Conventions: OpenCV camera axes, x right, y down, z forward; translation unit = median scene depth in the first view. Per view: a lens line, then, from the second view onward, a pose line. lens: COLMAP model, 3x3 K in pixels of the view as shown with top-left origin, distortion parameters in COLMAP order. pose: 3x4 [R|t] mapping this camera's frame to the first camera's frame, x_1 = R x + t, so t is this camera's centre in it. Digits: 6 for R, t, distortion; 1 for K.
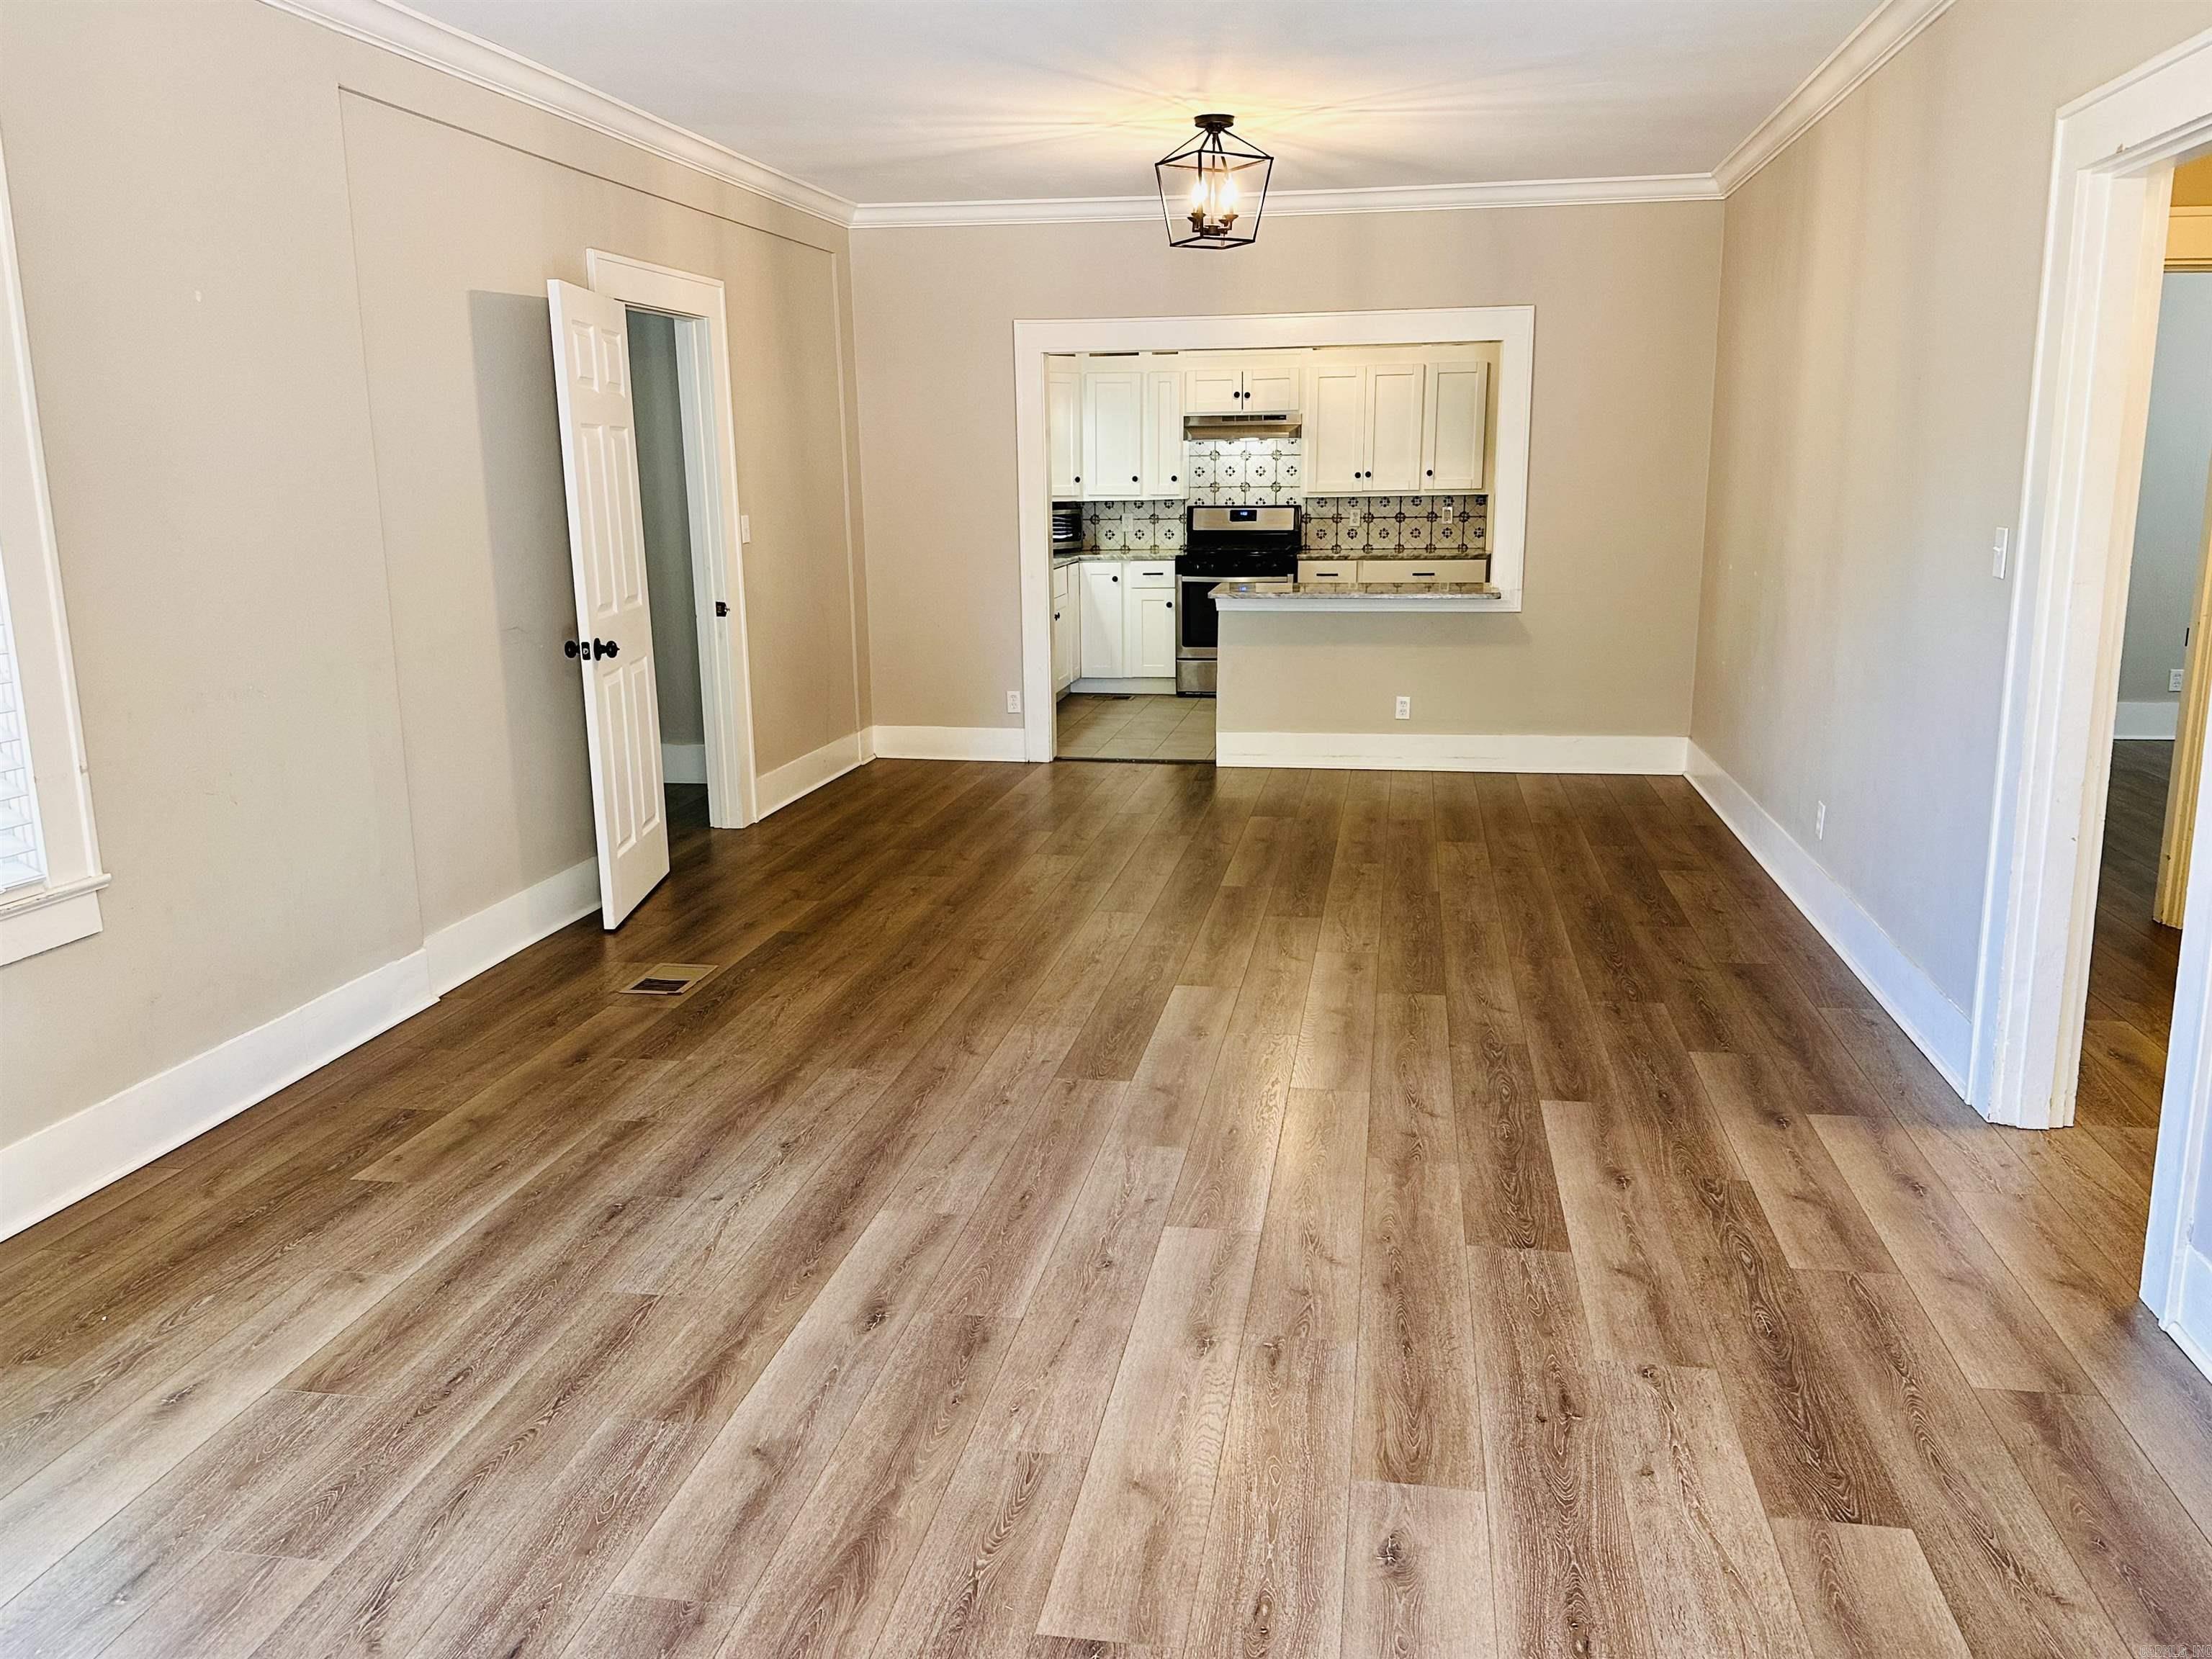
lens RADIAL K [[1724.0, 0, 1106.0], [0, 1724.0, 829.5], [0, 0, 1]] dist [0.190520, -0.001884]
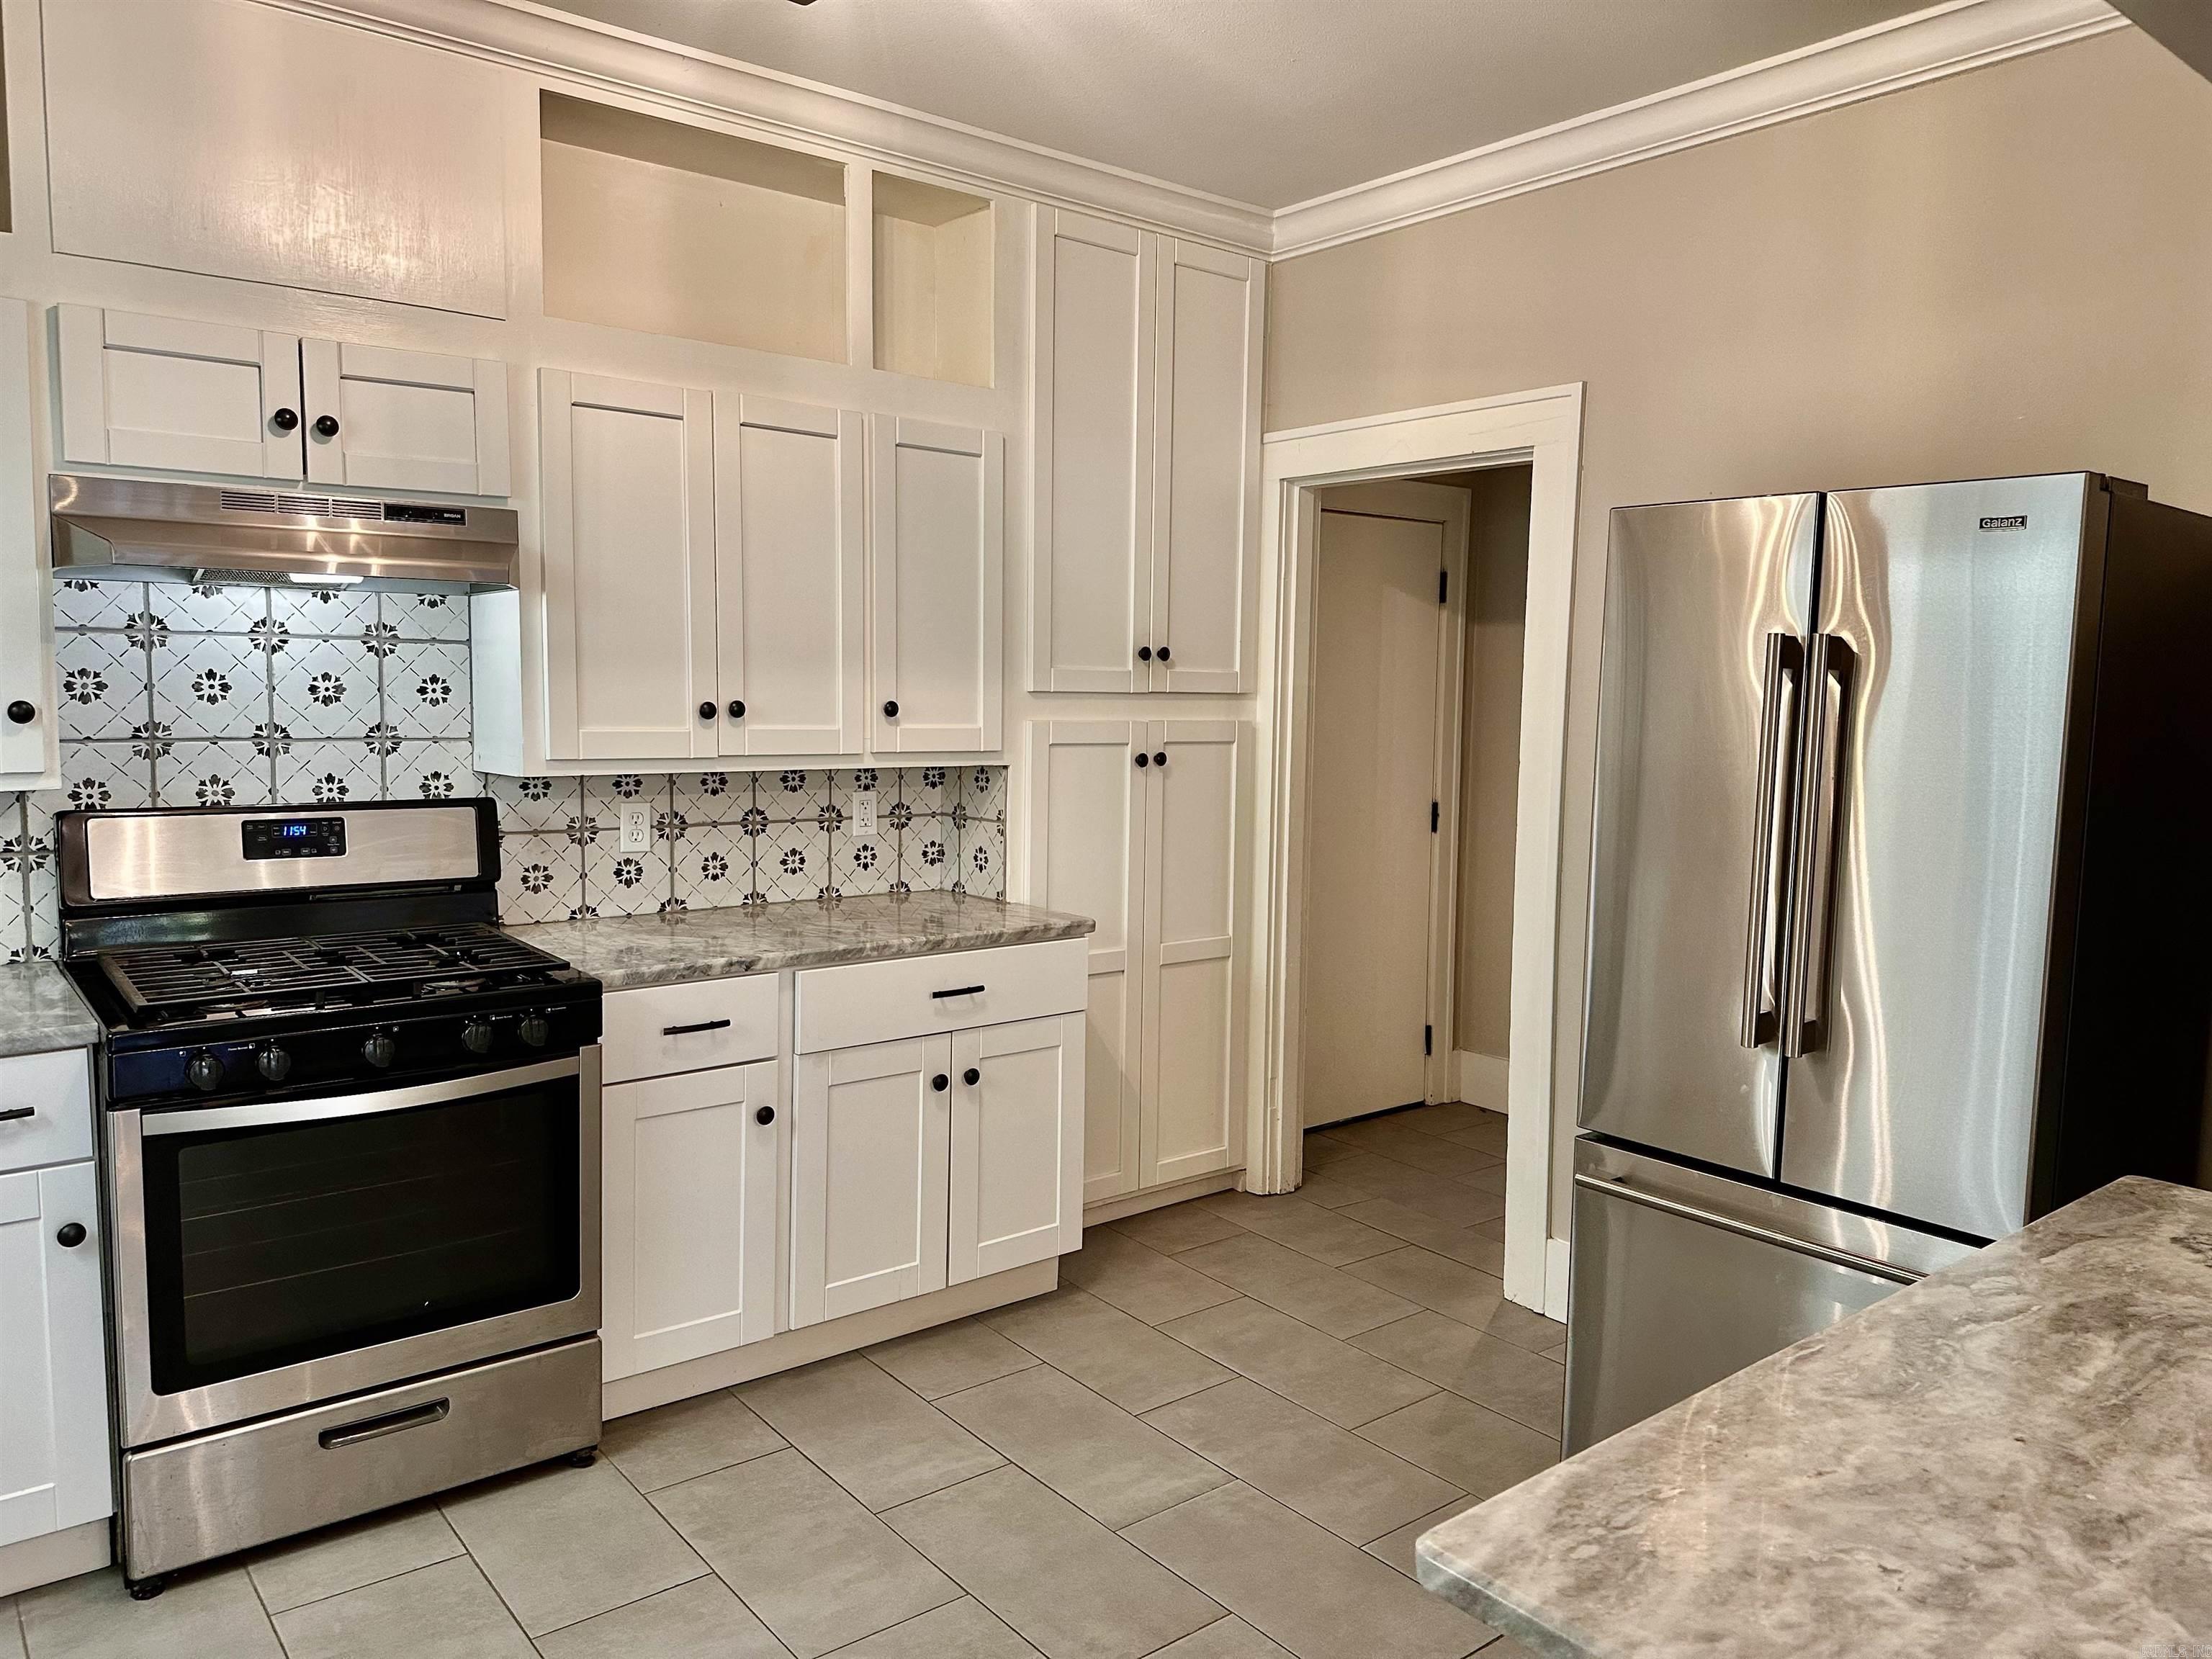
lens RADIAL K [[1573.2, 0, 1106.0], [0, 1573.2, 829.5], [0, 0, 1]] dist [0.065056, -0.077814]
pose [[0.661693, -0.053681, 0.747851, -0.029207], [0.130844, 0.990396, -0.044679, -0.152651], [-0.738270, 0.127416, 0.662361, 0.725284]]
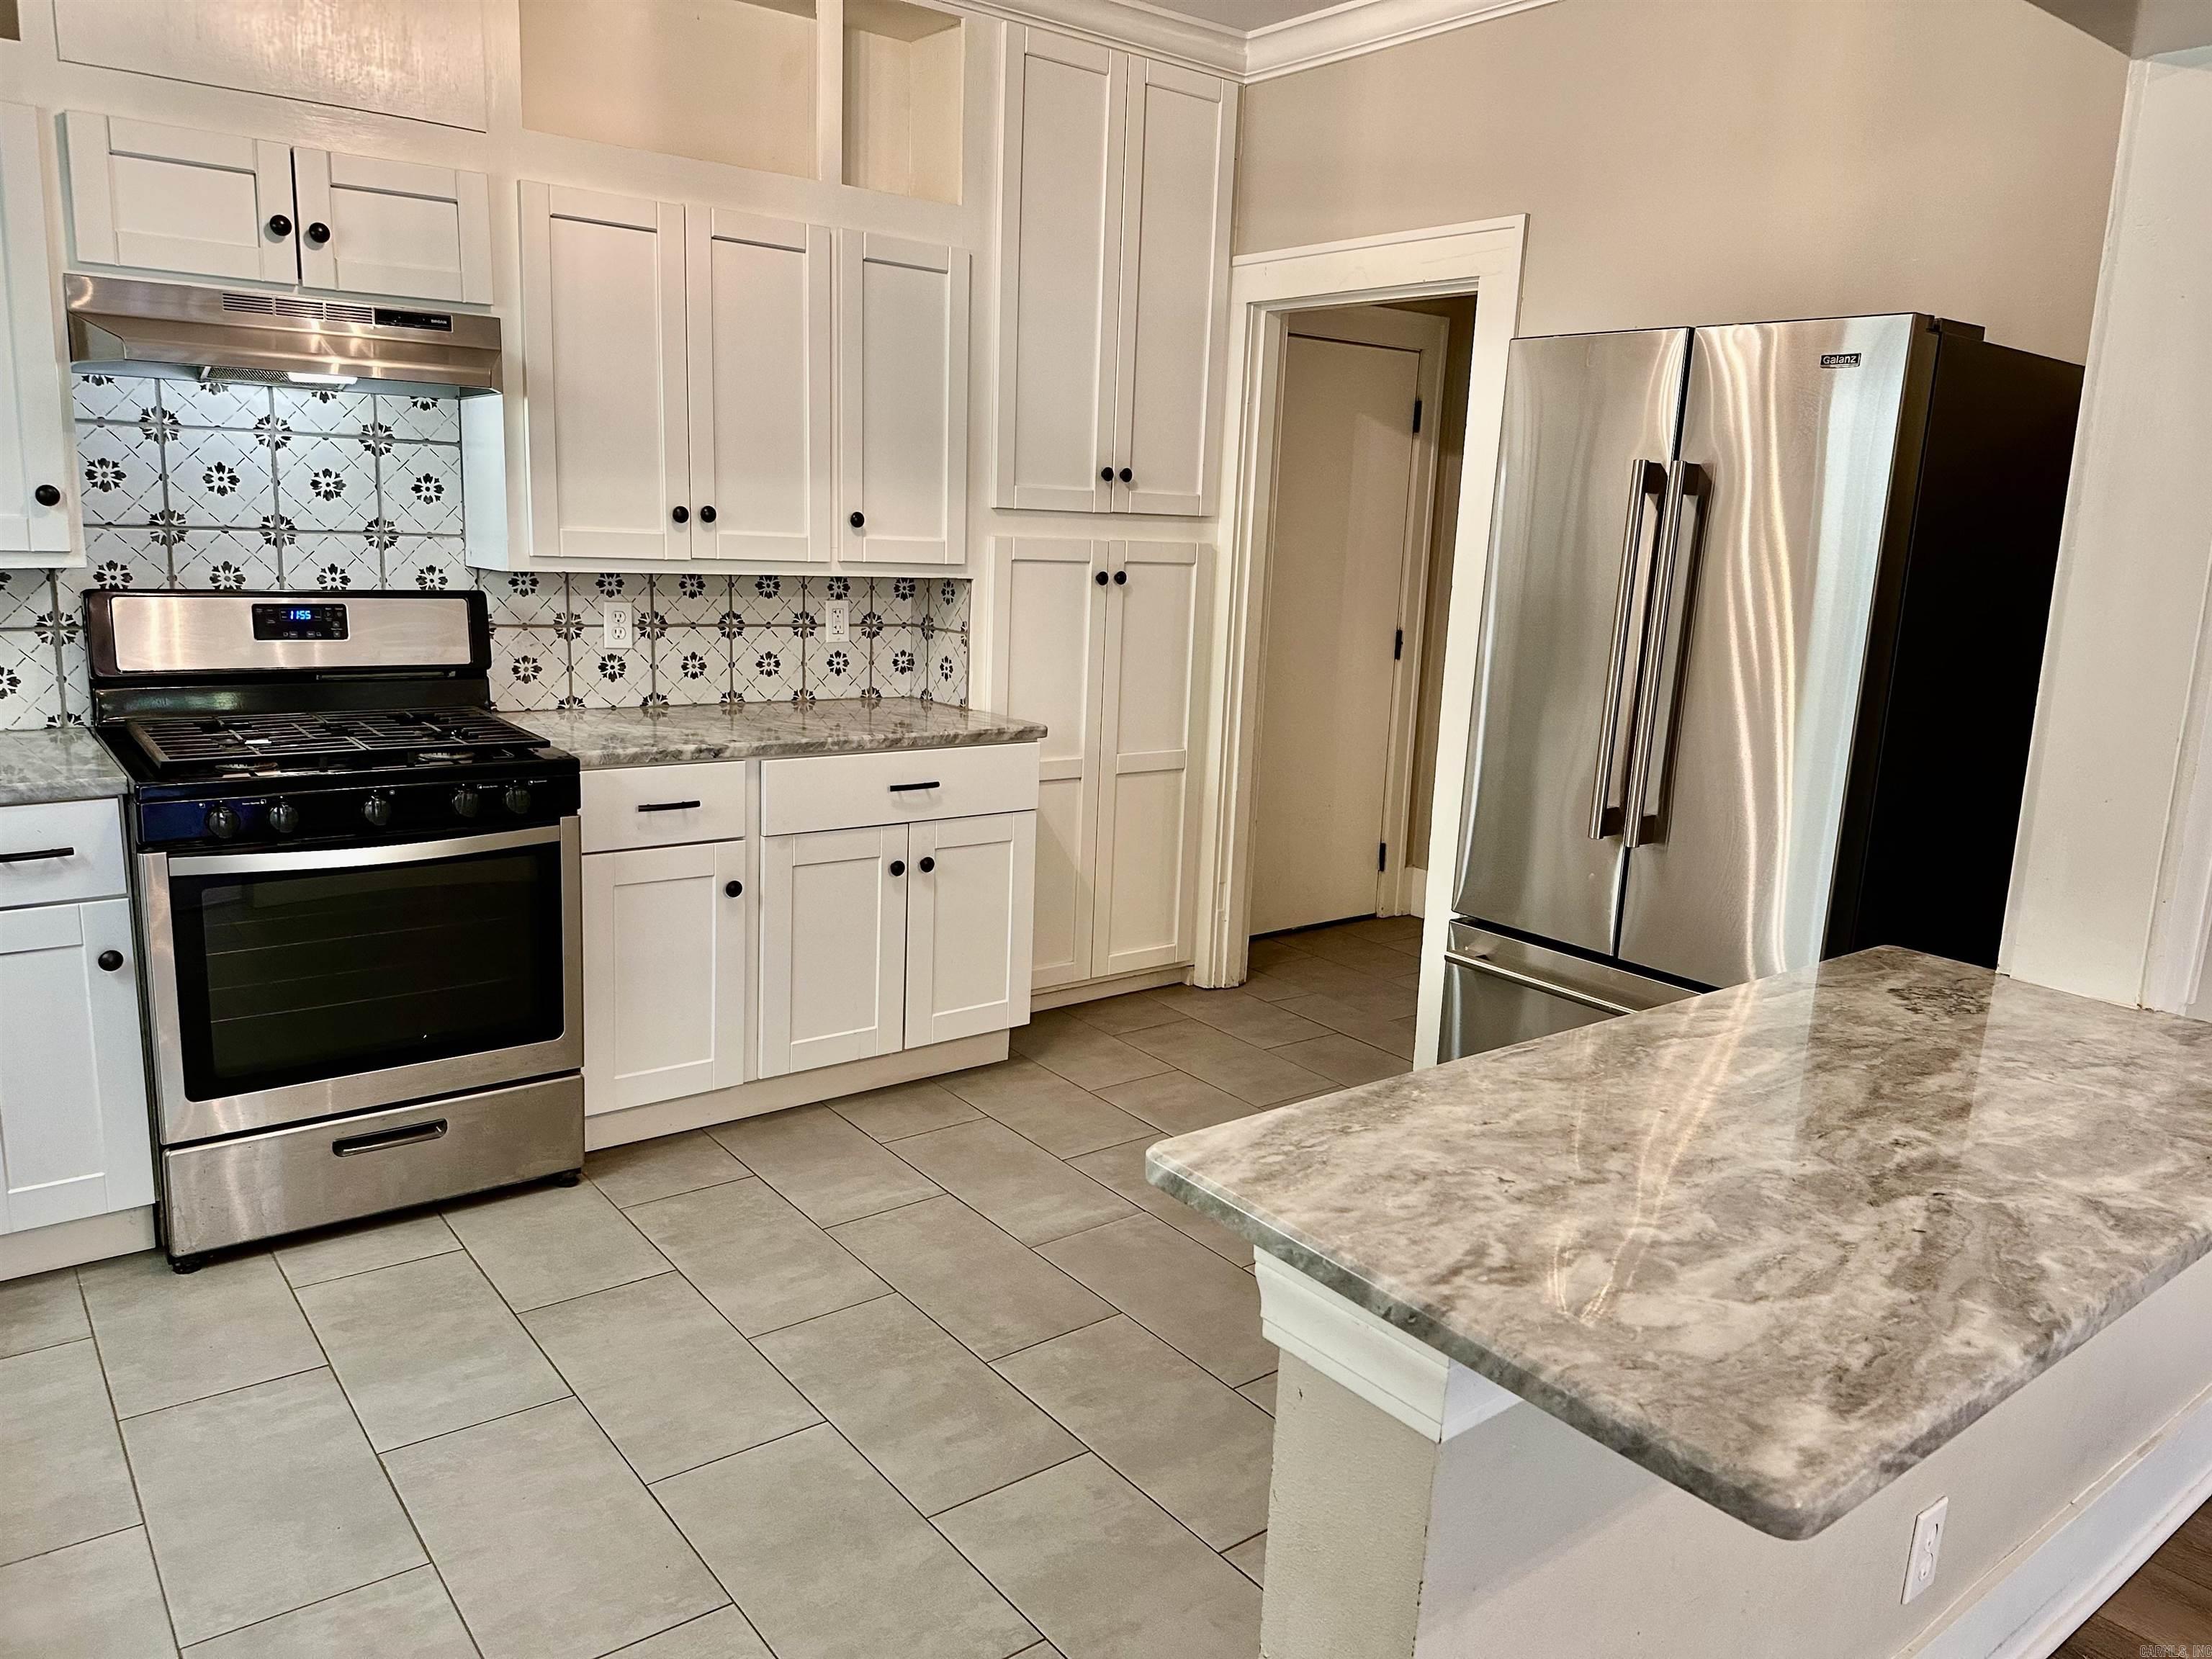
lens RADIAL K [[1576.8, 0, 1106.0], [0, 1576.8, 829.5], [0, 0, 1]] dist [0.061468, -0.067388]
pose [[0.676617, -0.111488, 0.727846, -0.036763], [0.103975, 0.993033, 0.055450, -0.144161], [-0.728957, 0.038159, 0.683495, 0.697287]]
